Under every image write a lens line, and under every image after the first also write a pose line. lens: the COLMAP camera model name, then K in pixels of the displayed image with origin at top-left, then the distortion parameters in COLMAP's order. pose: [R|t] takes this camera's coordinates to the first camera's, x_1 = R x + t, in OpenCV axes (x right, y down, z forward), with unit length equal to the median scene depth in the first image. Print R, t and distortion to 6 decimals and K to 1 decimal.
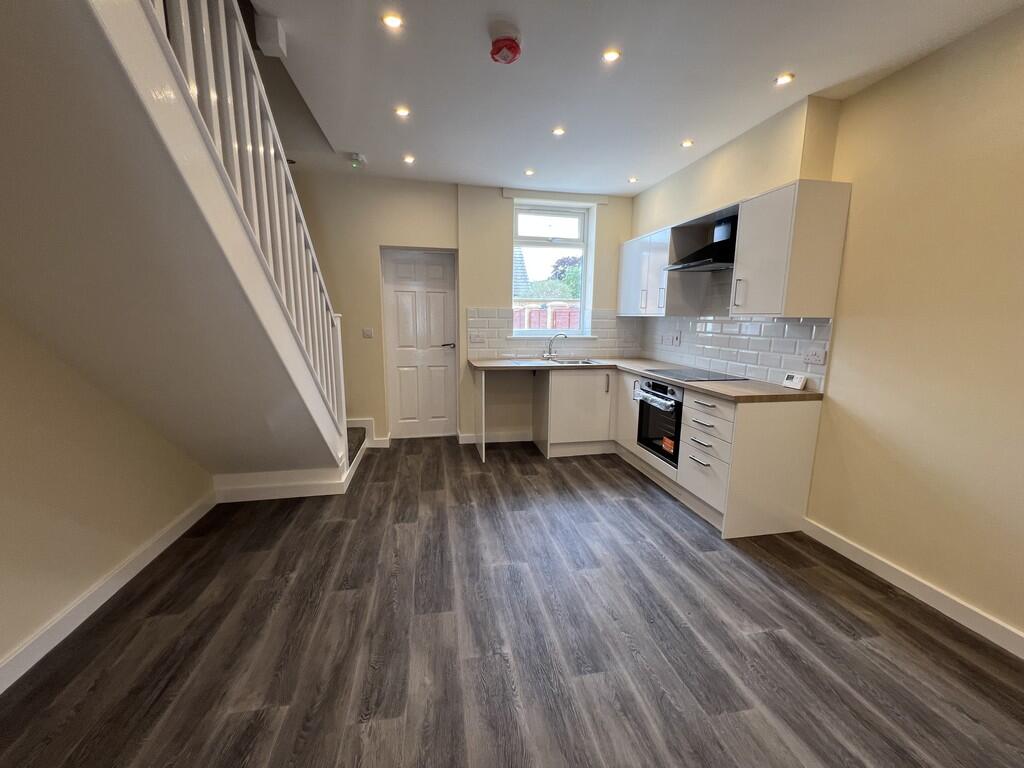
lens RADIAL K [[412.1, 0, 512.0], [0, 412.1, 384.0], [0, 0, 1]] dist [0.000995, 0.000425]
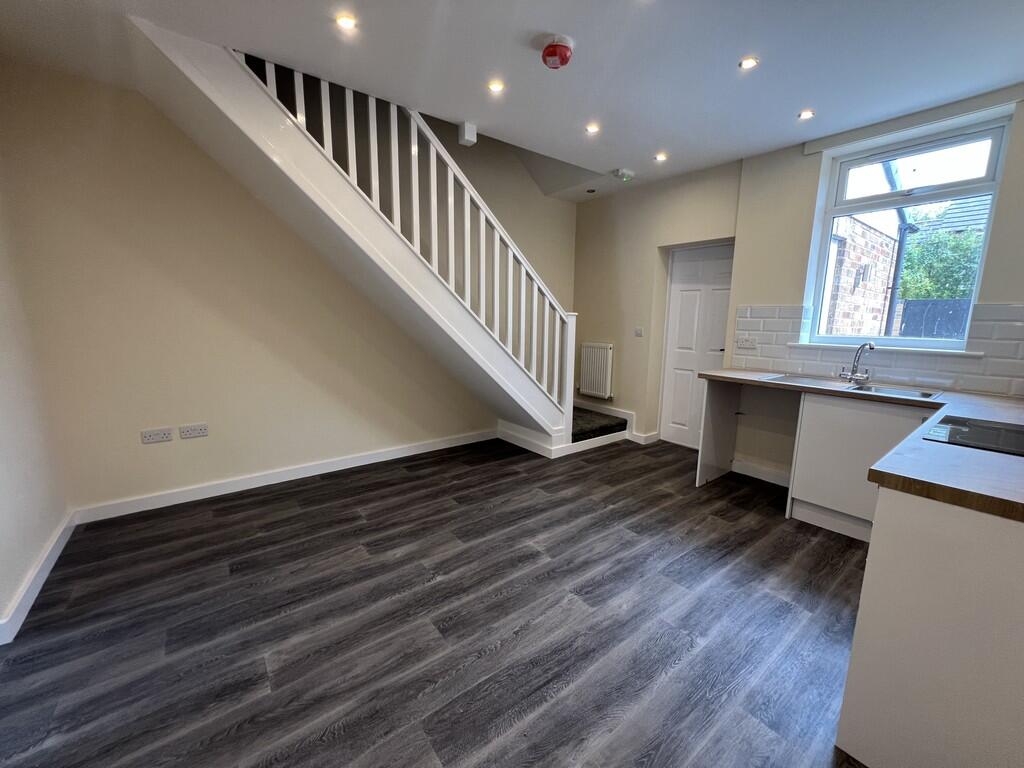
lens RADIAL K [[412.1, 0, 512.0], [0, 412.1, 384.0], [0, 0, 1]] dist [0.000995, 0.000425]
pose [[0.448484, 0.141978, -0.882442, 0.622224], [-0.155898, 0.984594, 0.079181, -0.034310], [0.880090, 0.102060, 0.463709, 0.318672]]
